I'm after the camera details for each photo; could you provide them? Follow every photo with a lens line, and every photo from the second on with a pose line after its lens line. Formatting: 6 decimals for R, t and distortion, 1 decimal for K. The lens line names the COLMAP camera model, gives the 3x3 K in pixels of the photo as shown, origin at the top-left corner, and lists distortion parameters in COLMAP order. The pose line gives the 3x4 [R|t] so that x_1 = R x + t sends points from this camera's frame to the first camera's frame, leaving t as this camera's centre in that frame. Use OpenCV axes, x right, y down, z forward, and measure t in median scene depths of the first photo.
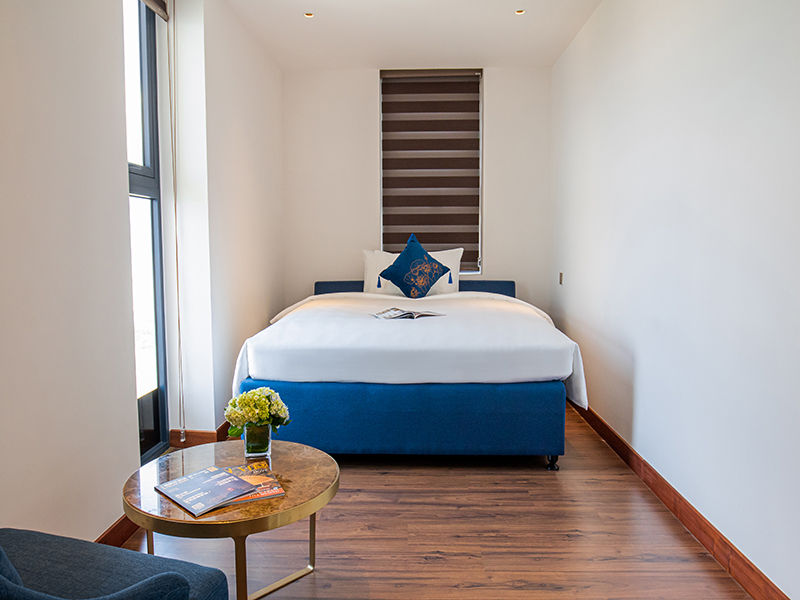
lens RADIAL K [[641.9, 0, 397.5], [0, 641.9, 294.3], [0, 0, 1]] dist [0.012143, -0.011772]
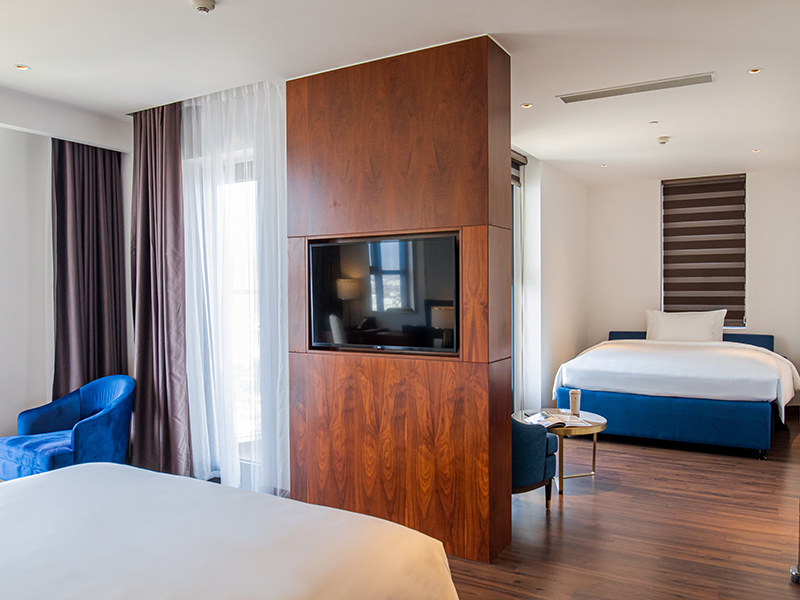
lens RADIAL K [[641.9, 0, 394.2], [0, 641.9, 295.2], [0, 0, 1]] dist [0.012143, -0.011772]
pose [[0.887210, 0.004434, -0.461345, 0.113137], [-0.036044, 0.997564, -0.059729, 0.003403], [0.459956, 0.069621, 0.885208, -0.524055]]
